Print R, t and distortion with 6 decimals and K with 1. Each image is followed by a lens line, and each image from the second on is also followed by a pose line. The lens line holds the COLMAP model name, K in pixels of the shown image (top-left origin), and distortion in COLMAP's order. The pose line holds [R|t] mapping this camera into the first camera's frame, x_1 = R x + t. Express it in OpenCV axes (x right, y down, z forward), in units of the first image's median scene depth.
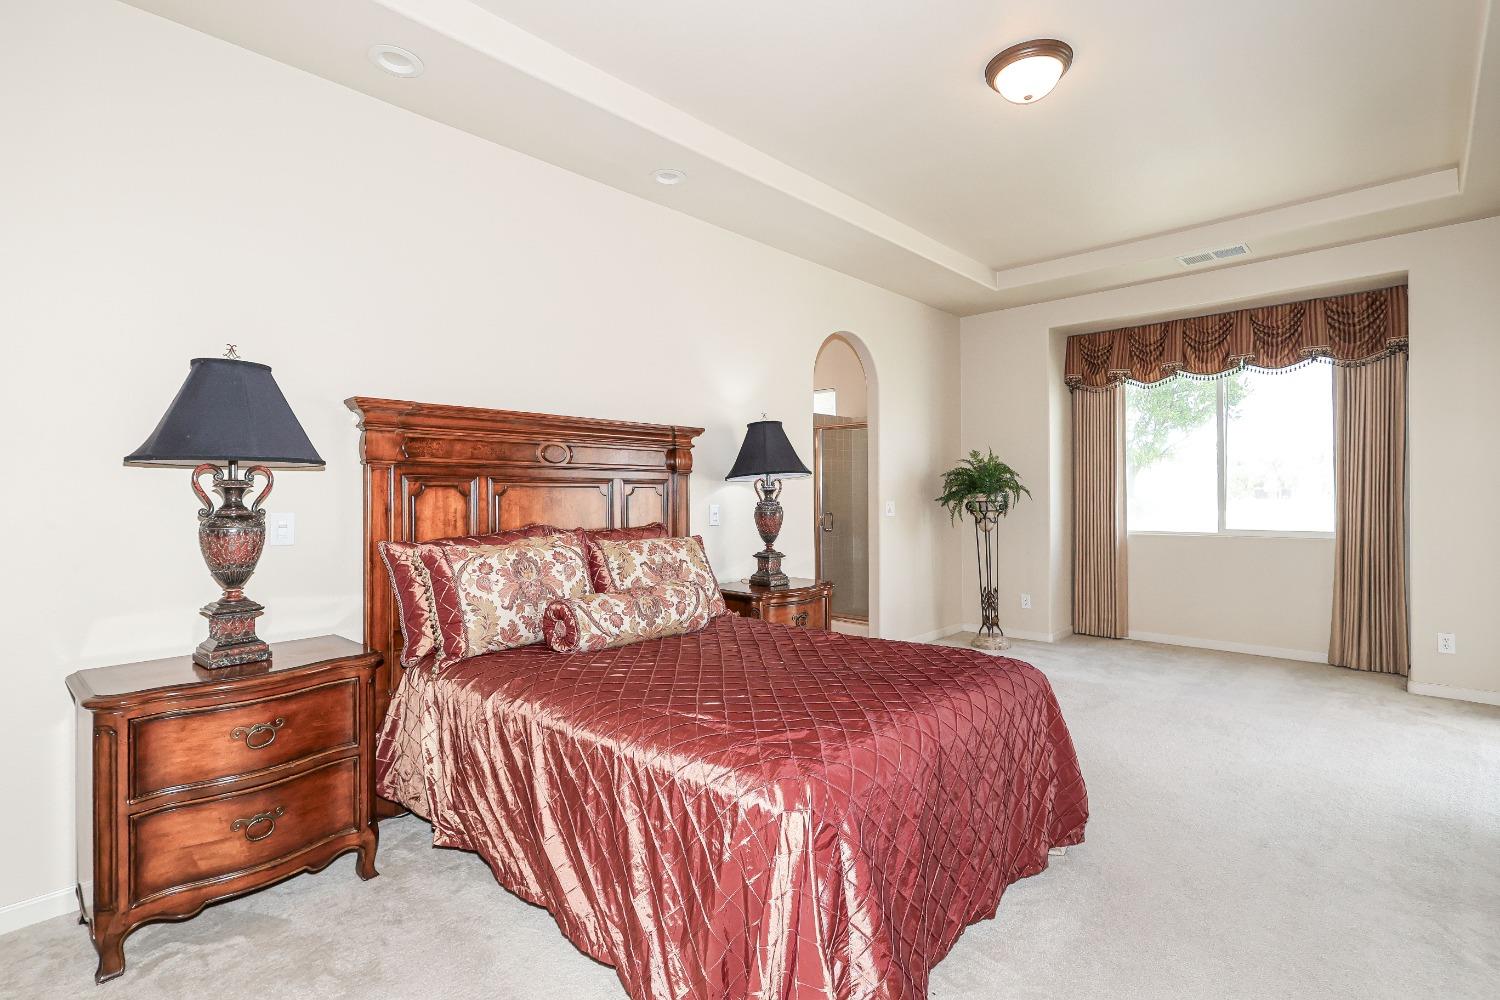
lens RADIAL K [[708.9, 0, 771.1], [0, 708.9, 484.3], [0, 0, 1]] dist [0.001503, 0.001530]
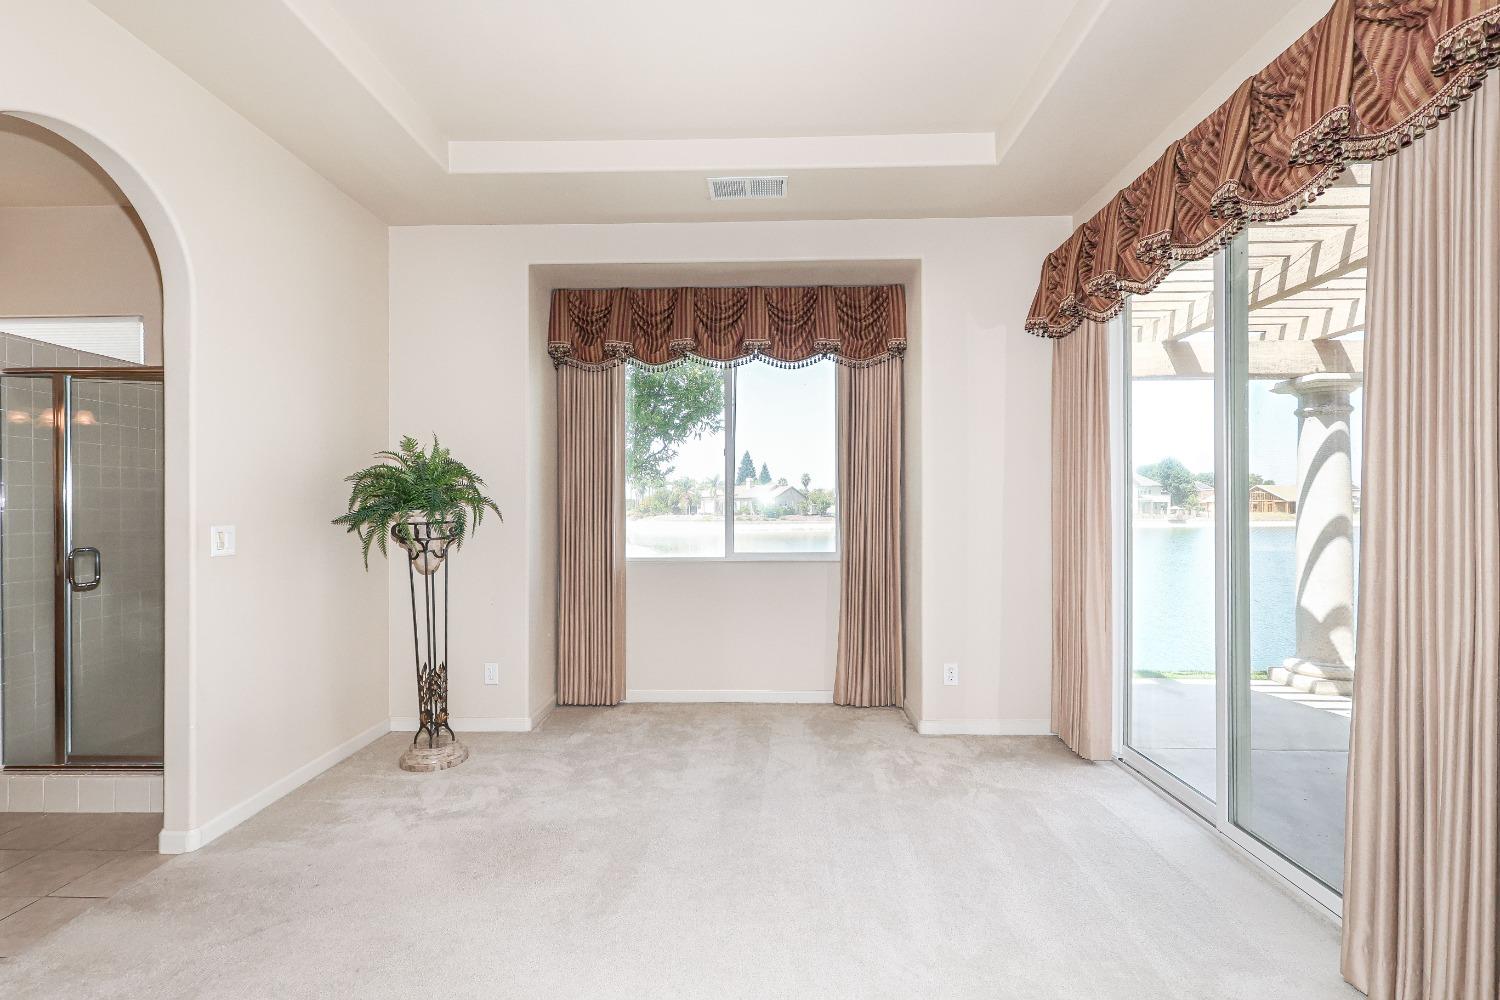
lens RADIAL K [[708.9, 0, 747.8], [0, 708.9, 505.8], [0, 0, 1]] dist [0.001503, 0.001530]
pose [[0.762114, 0.003448, 0.647434, 0.128862], [-0.007592, 0.999965, 0.003611, 0.005511], [-0.647399, -0.007667, 0.762113, 0.389518]]
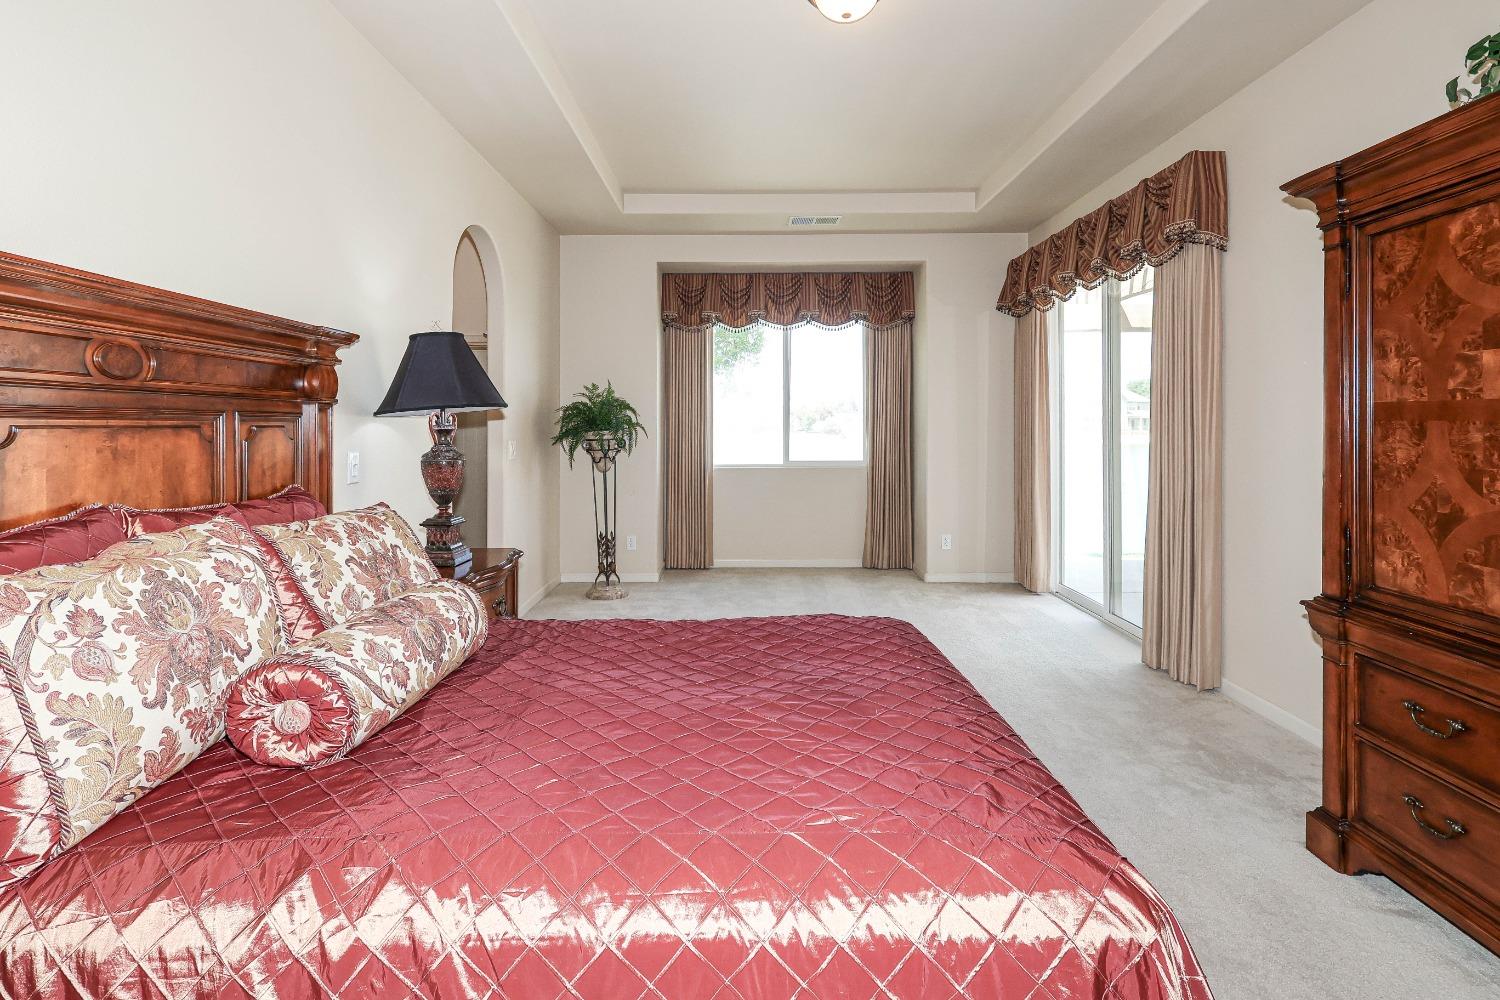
lens RADIAL K [[708.9, 0, 750.1], [0, 708.9, 423.2], [0, 0, 1]] dist [0.001503, 0.001530]
pose [[0.748344, 0.003324, 0.663302, -0.183050], [-0.008474, 0.999954, 0.004550, -0.003281], [-0.663256, -0.009026, 0.748338, 0.197743]]
